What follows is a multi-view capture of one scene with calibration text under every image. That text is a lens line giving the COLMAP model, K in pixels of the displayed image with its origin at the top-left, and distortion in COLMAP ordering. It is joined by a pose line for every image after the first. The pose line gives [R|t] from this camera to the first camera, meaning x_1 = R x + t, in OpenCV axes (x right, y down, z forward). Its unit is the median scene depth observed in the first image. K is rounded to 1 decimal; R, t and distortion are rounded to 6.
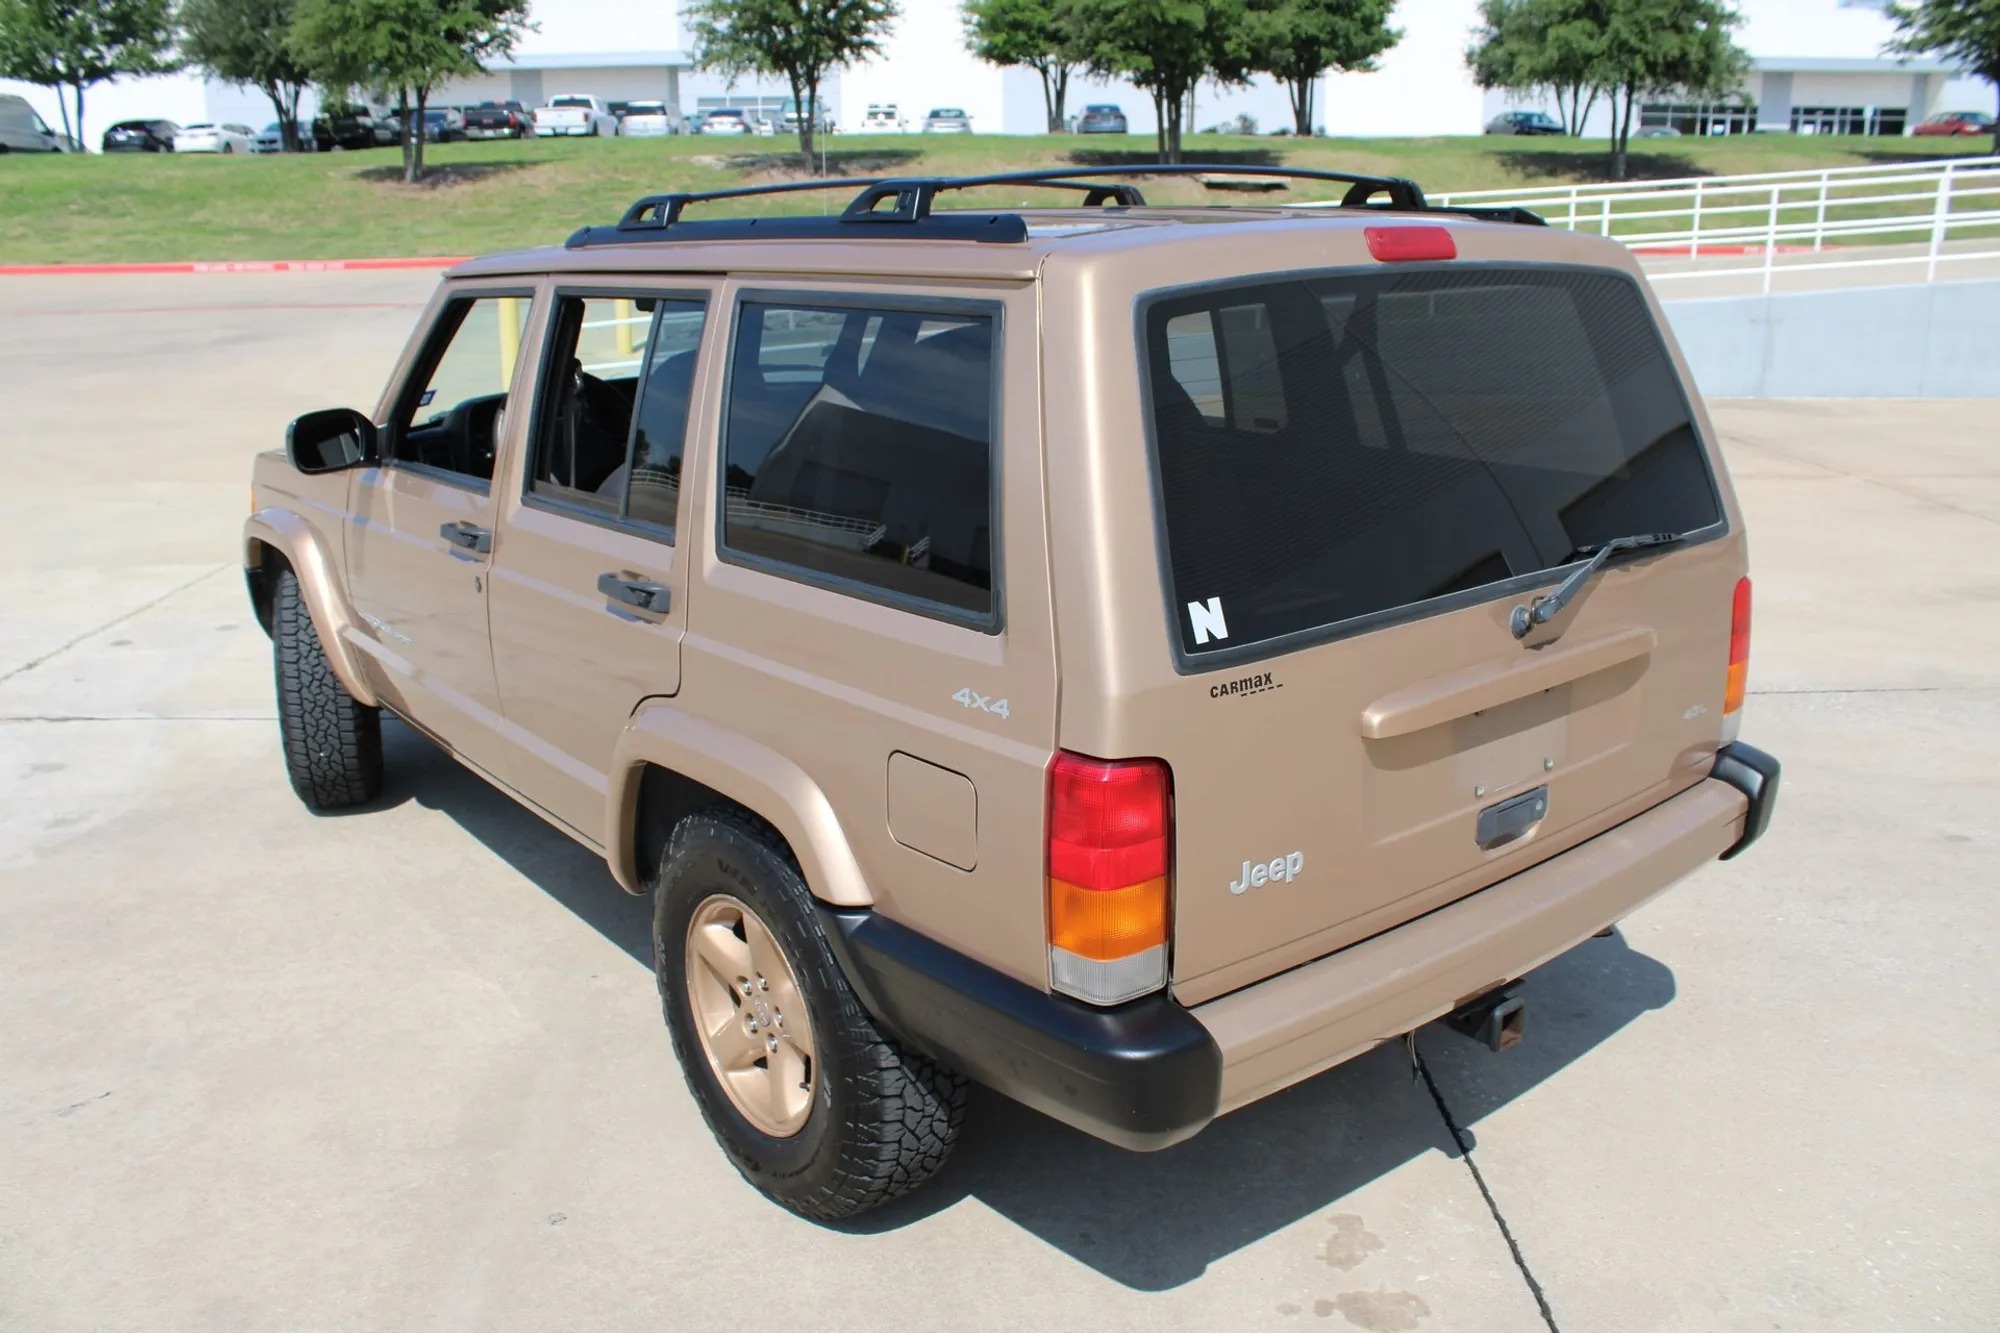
lens RADIAL K [[1674.1, 0, 992.3], [0, 1674.1, 664.6], [0, 0, 1]] dist [-0.164884, 0.142568]
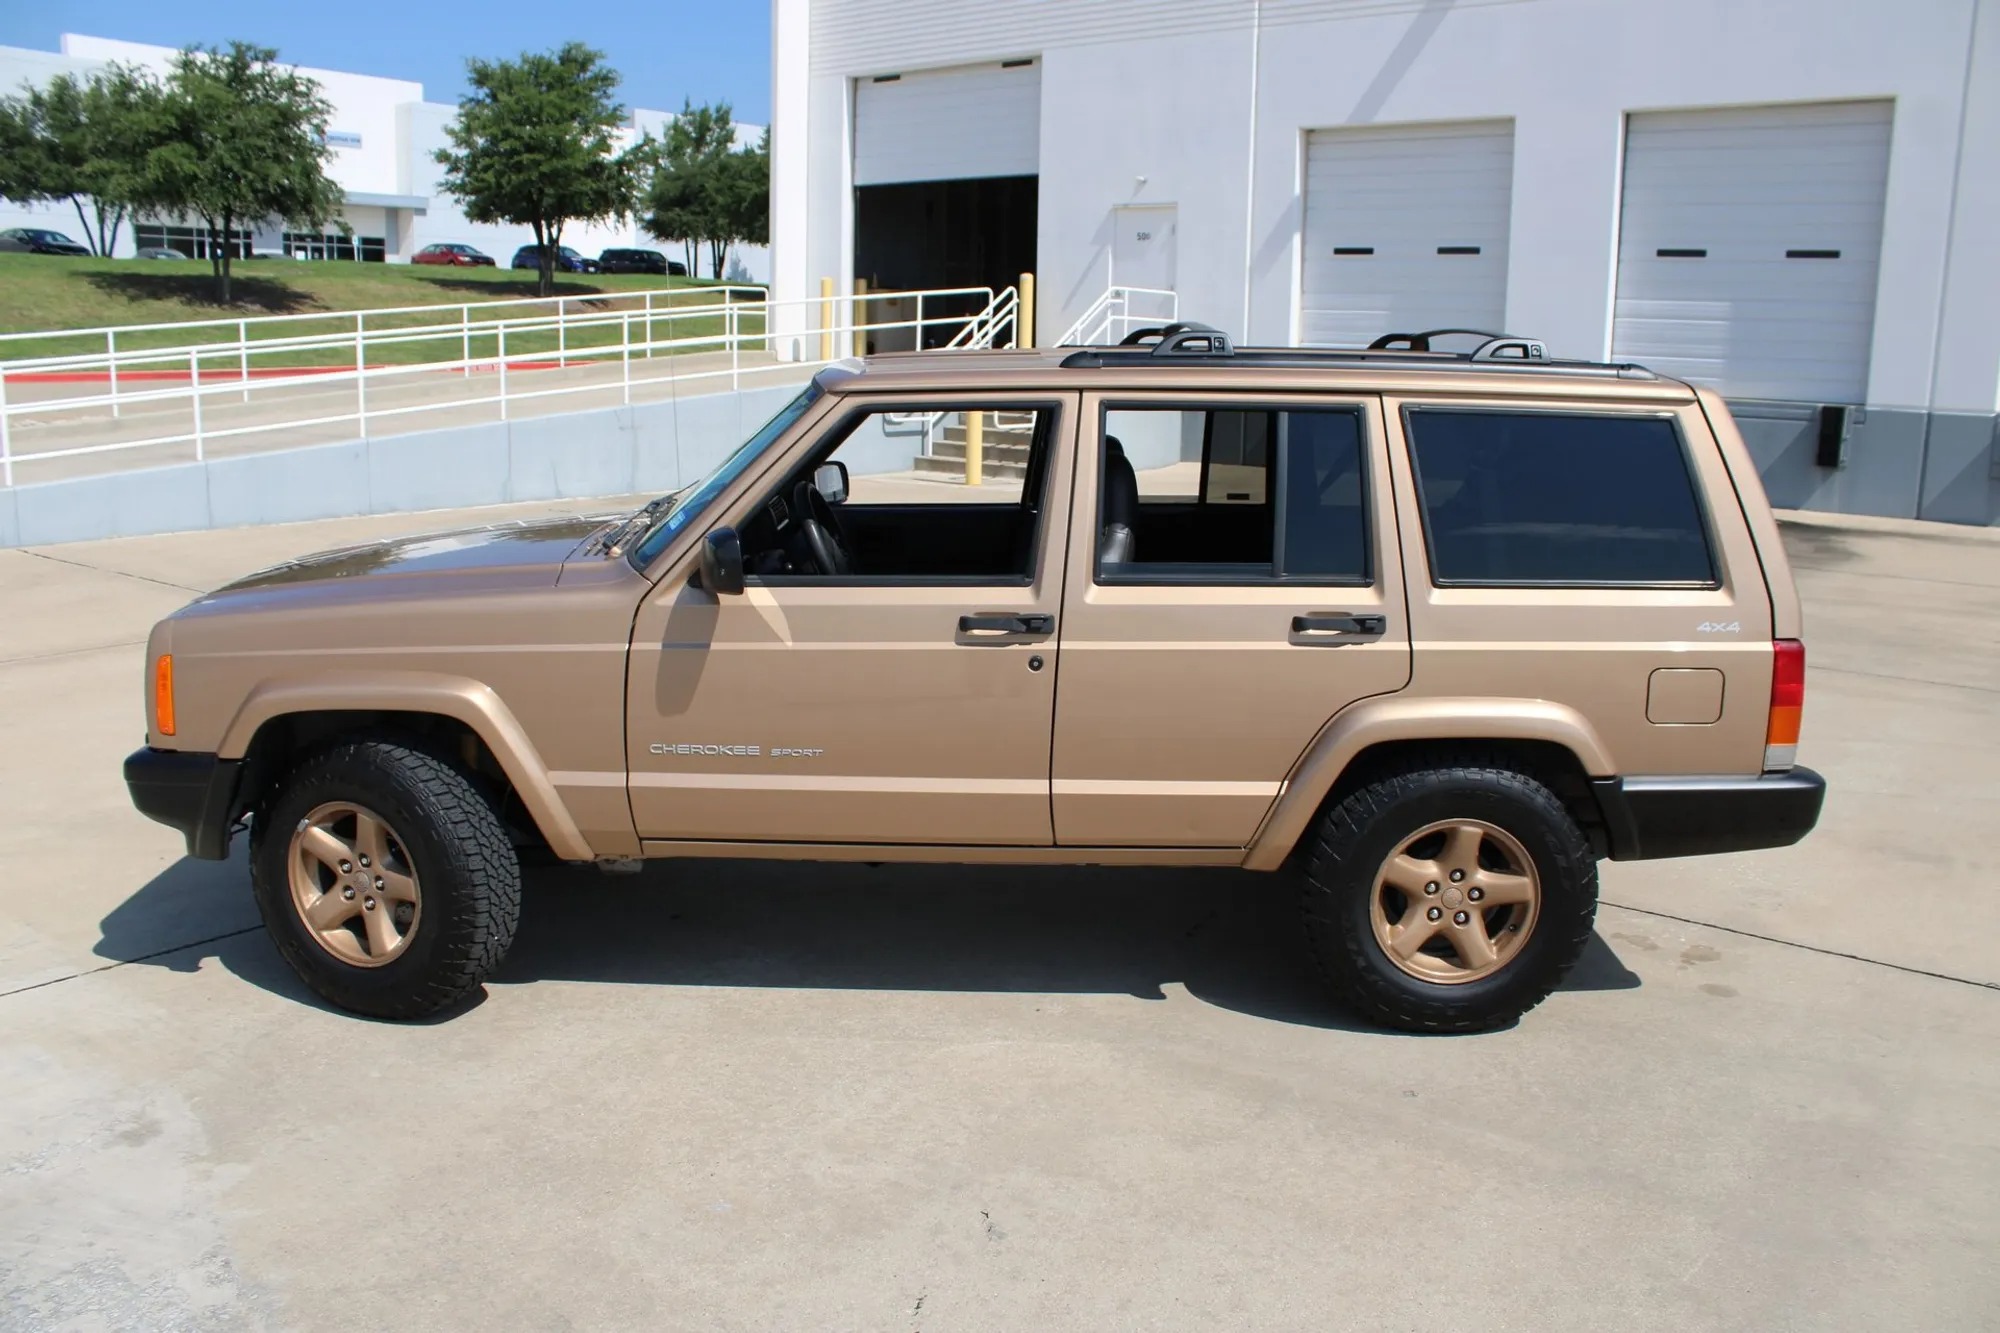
lens RADIAL K [[1674.1, 0, 1011.9], [0, 1674.1, 652.4], [0, 0, 1]] dist [-0.164884, 0.142568]
pose [[0.619669, -0.122821, 0.775193, -0.902608], [0.183303, 0.983013, 0.009221, -0.051991], [-0.763158, 0.136381, 0.631657, 0.220391]]
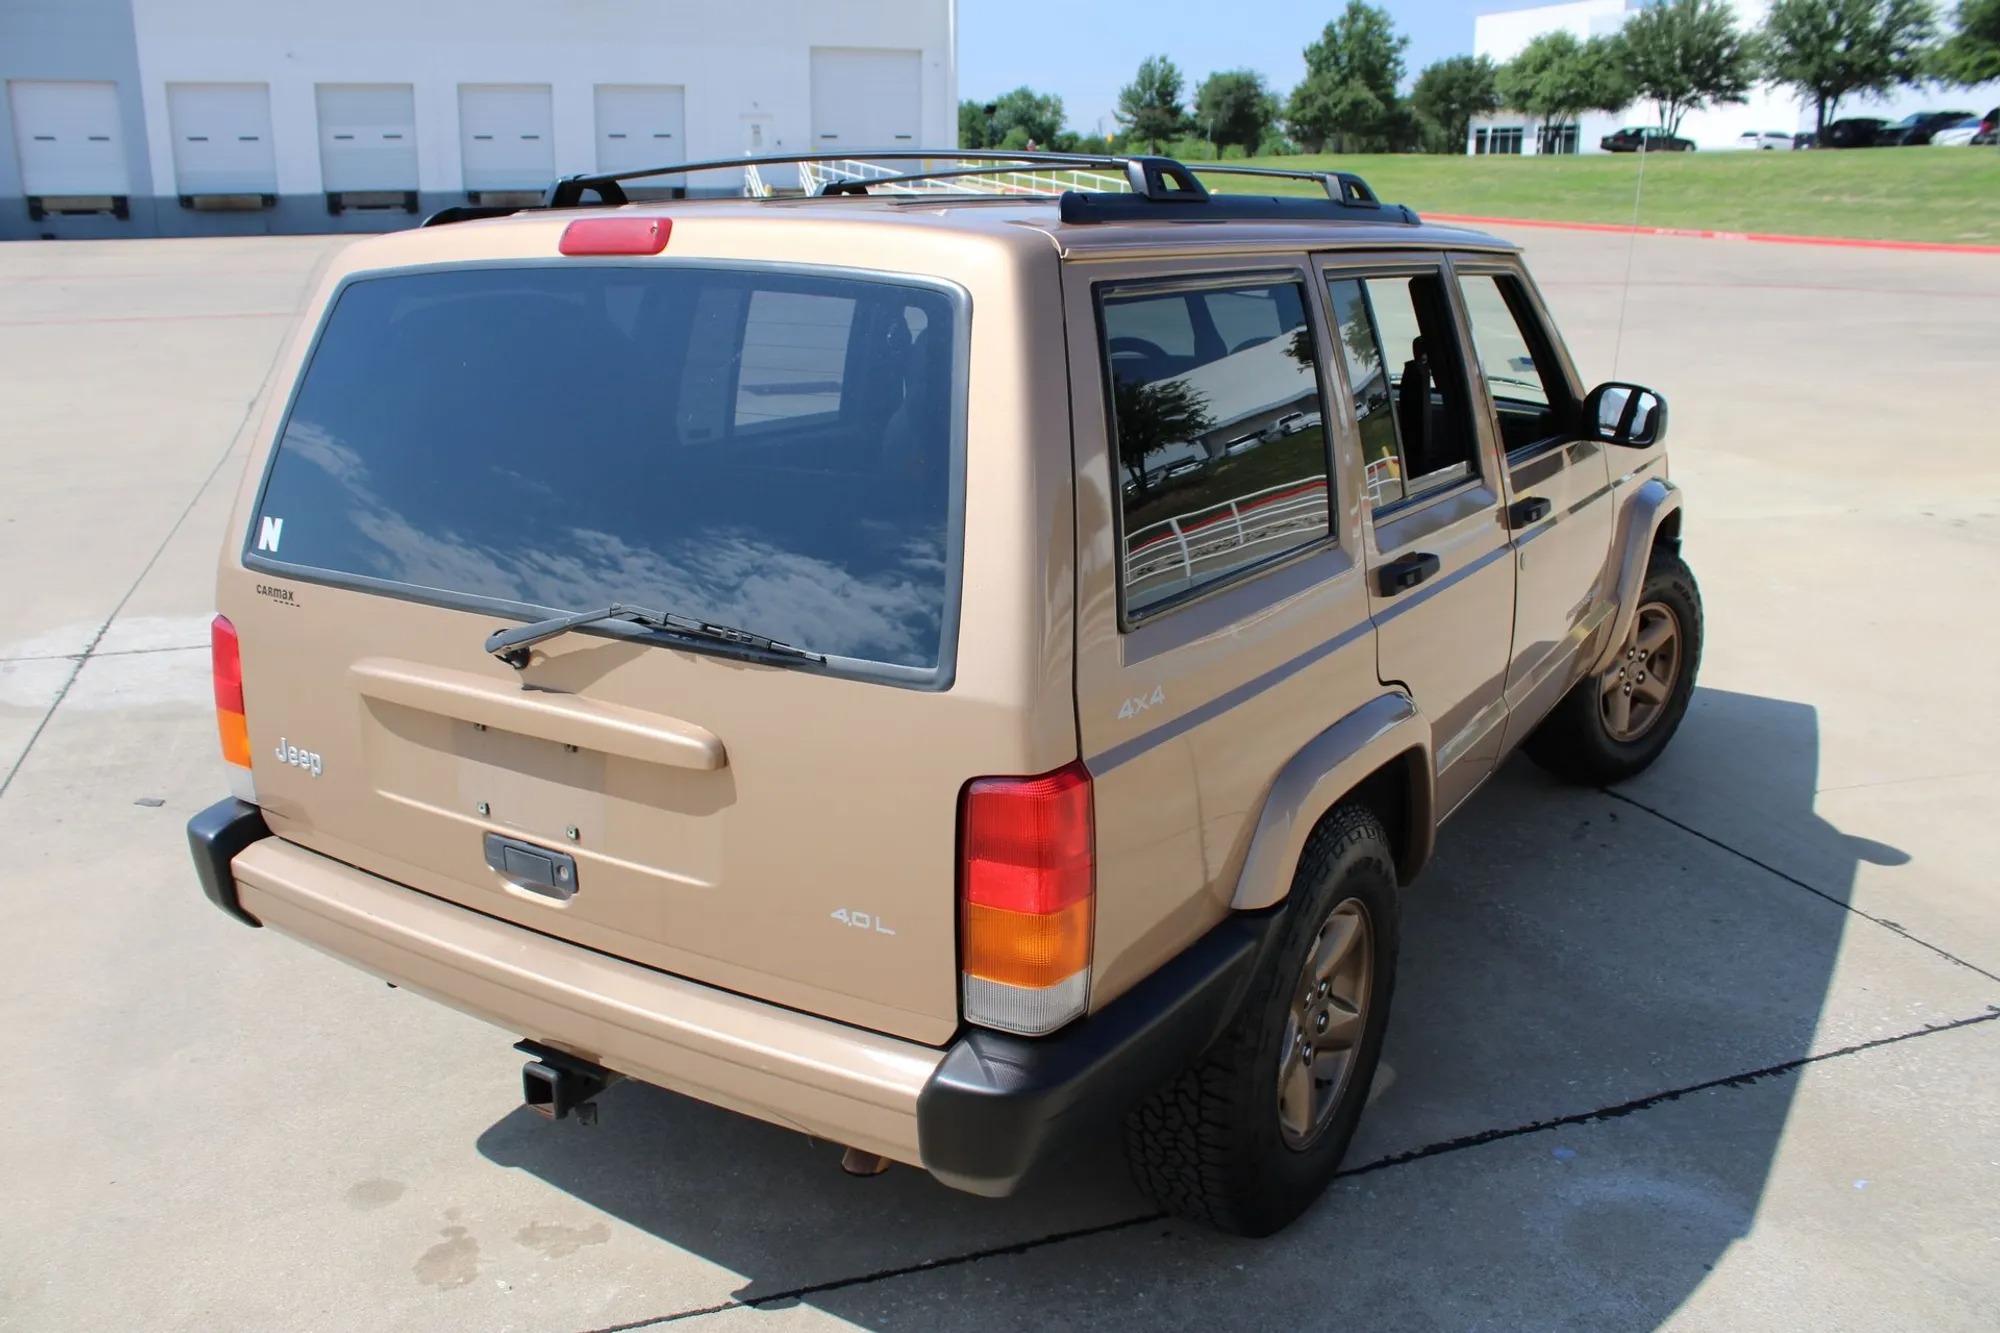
lens RADIAL K [[1674.1, 0, 989.4], [0, 1674.1, 659.2], [0, 0, 1]] dist [-0.164884, 0.142568]
pose [[0.330492, 0.263797, -0.906193, 0.667510], [-0.255010, 0.949392, 0.183369, -0.138580], [0.908705, 0.170487, 0.381038, 0.478451]]
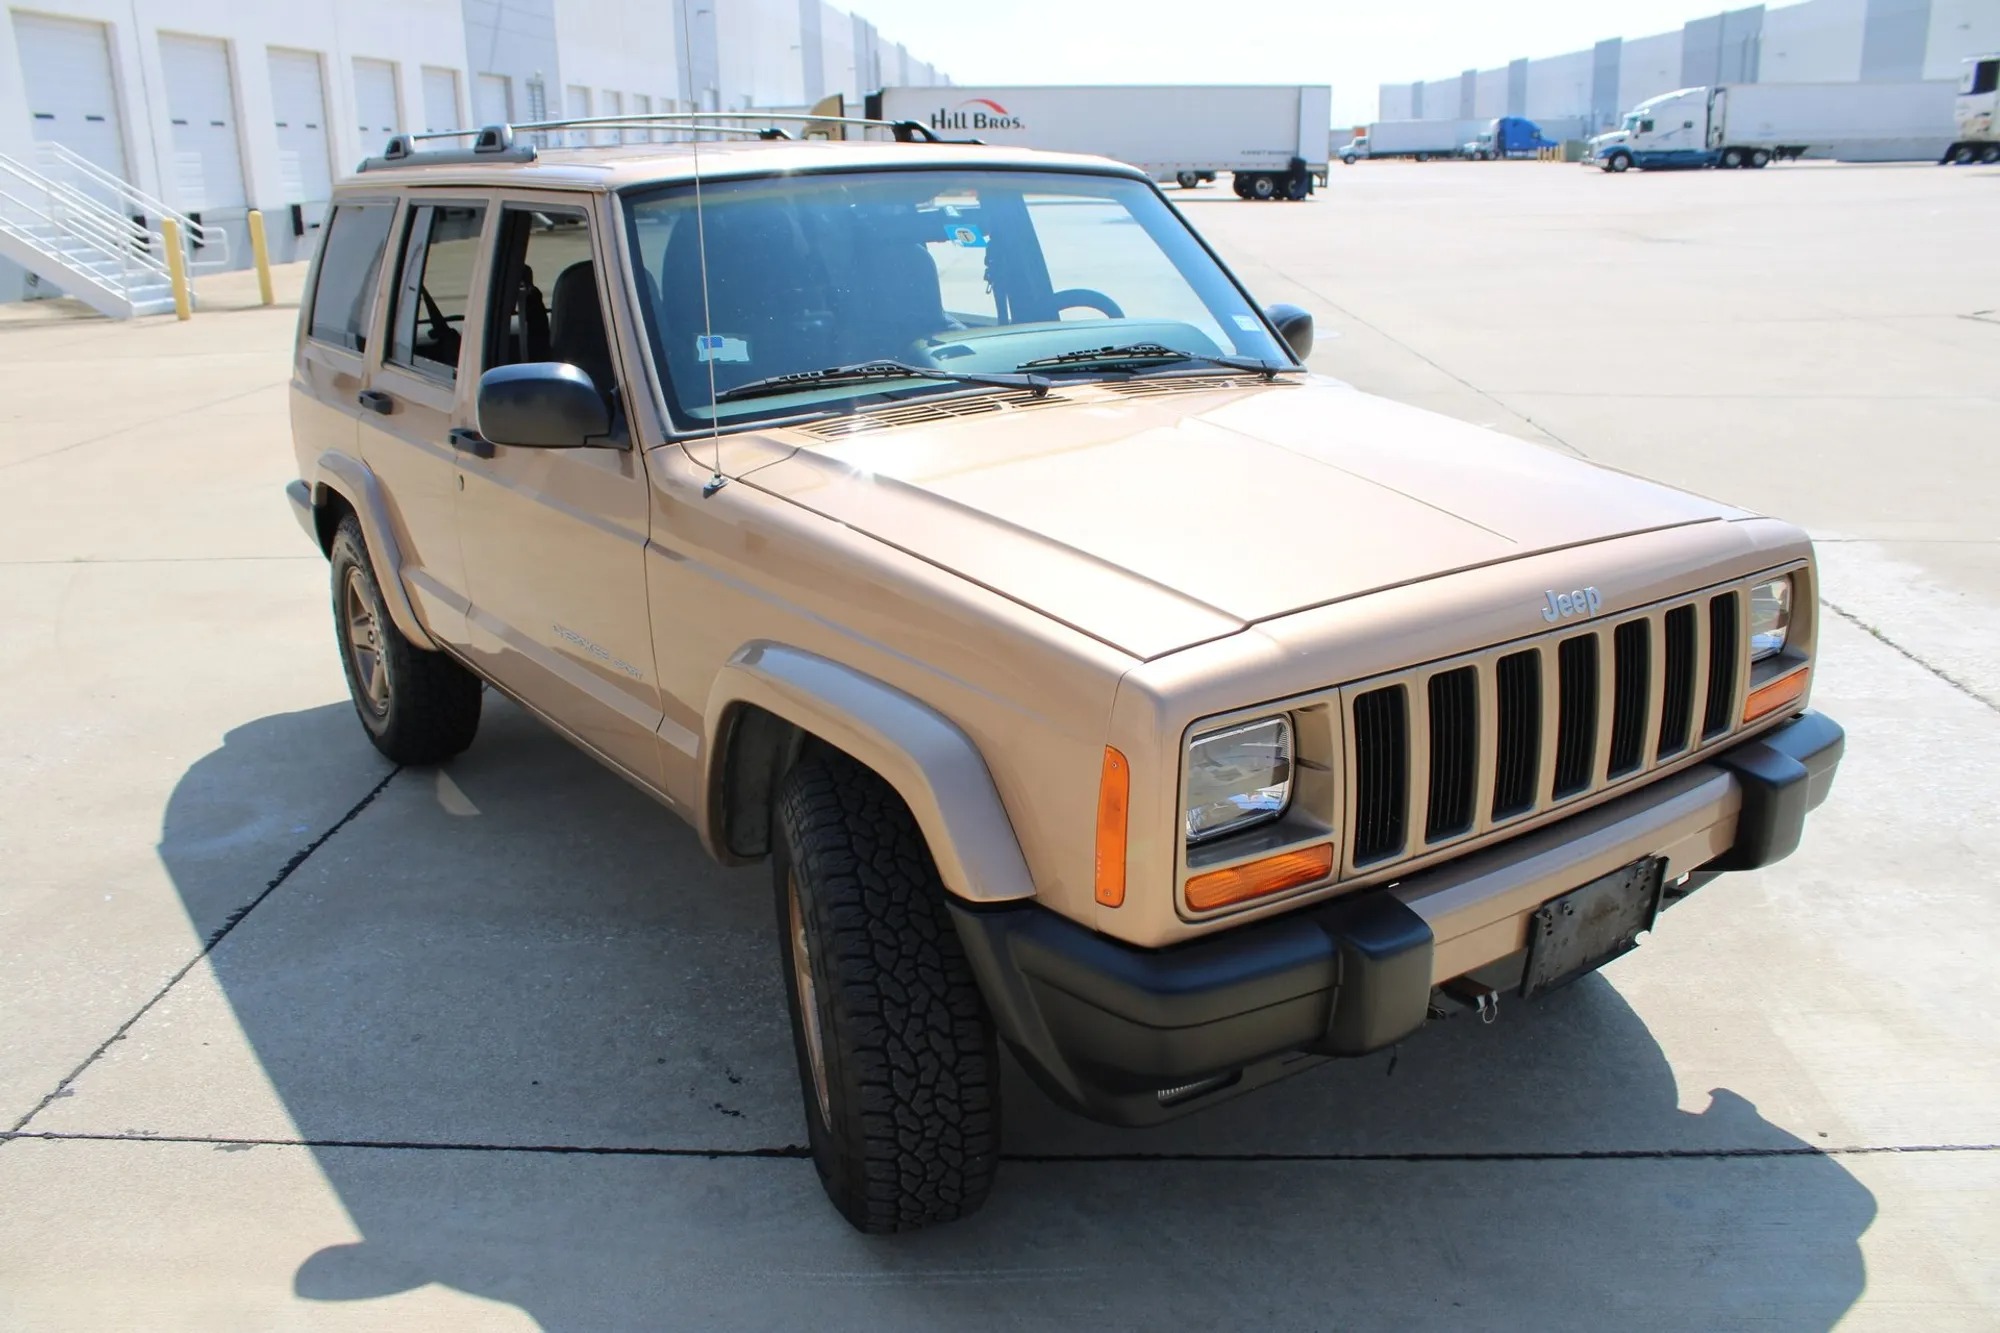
lens RADIAL K [[1674.1, 0, 1000.3], [0, 1674.1, 659.4], [0, 0, 1]] dist [-0.164884, 0.142568]
pose [[-0.997679, 0.019493, 0.065248, -0.248637], [0.051150, 0.847046, 0.529052, -0.437861], [-0.044956, 0.531161, -0.846077, 1.676284]]
